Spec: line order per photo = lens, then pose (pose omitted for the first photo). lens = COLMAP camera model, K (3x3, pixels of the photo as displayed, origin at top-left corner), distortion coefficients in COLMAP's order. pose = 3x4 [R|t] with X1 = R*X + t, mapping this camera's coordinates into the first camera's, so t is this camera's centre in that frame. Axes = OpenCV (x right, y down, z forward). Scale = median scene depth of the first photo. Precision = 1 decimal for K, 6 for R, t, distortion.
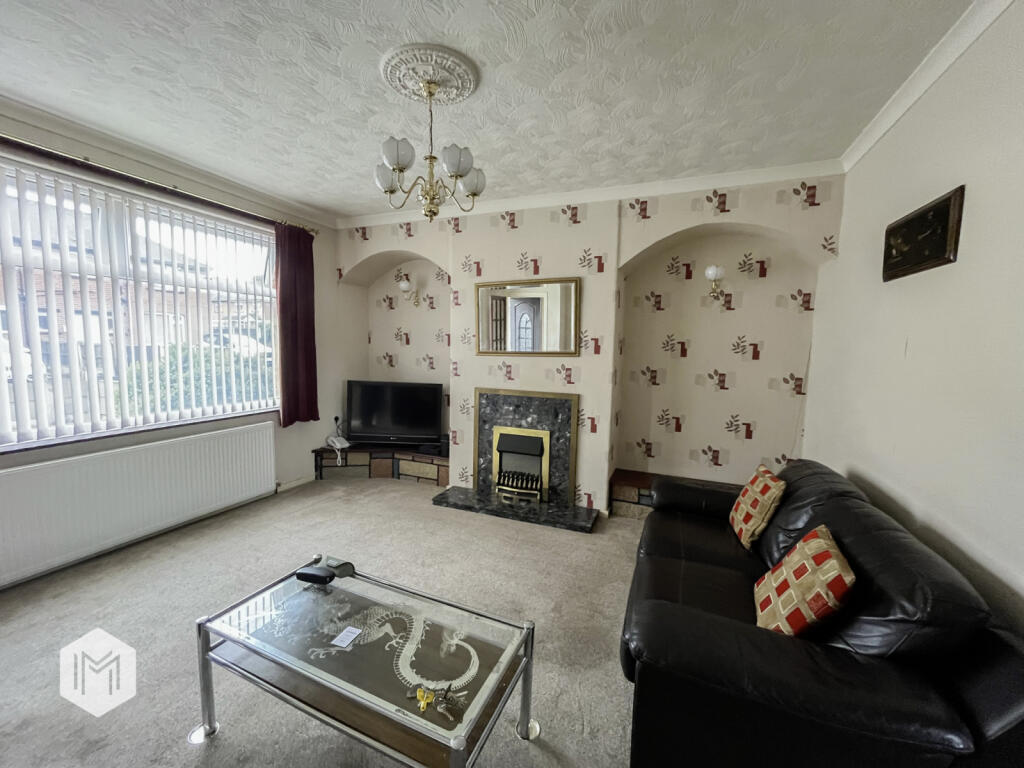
lens RADIAL K [[418.5, 0, 511.7], [0, 418.5, 382.9], [0, 0, 1]] dist [-0.009345, -0.000009]
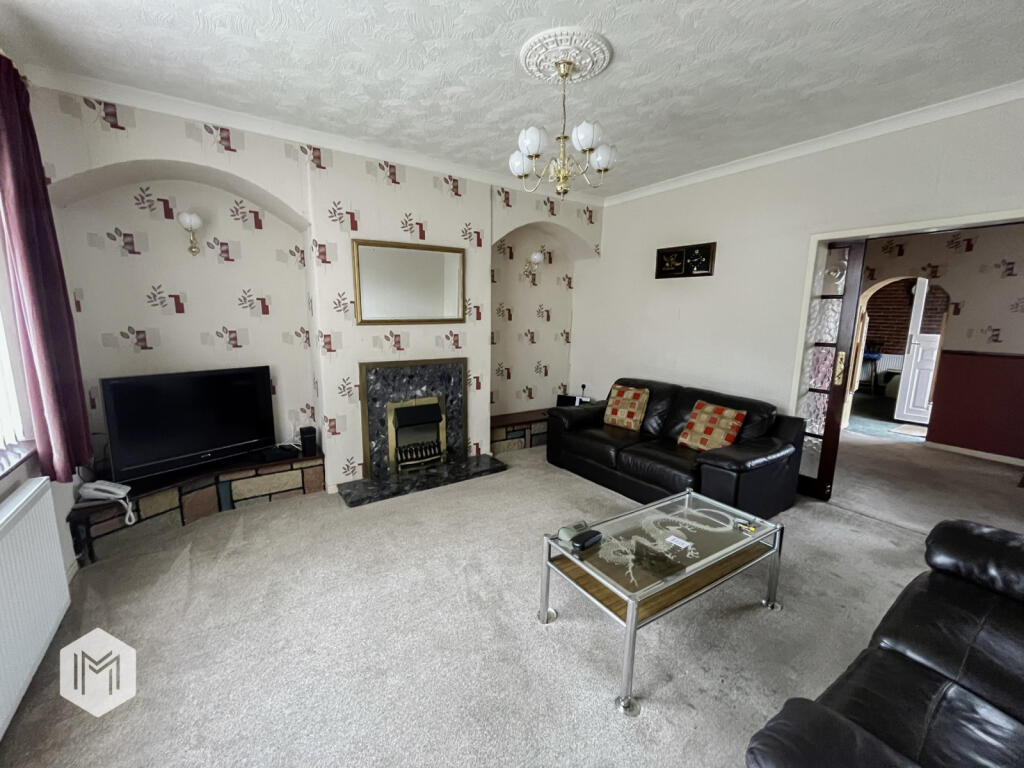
lens RADIAL K [[418.5, 0, 513.3], [0, 418.5, 382.4], [0, 0, 1]] dist [-0.009345, -0.000009]
pose [[0.547337, -0.148146, 0.823696, -0.665538], [0.074447, 0.988925, 0.128394, -0.038377], [-0.833594, -0.008953, 0.552305, 0.278481]]
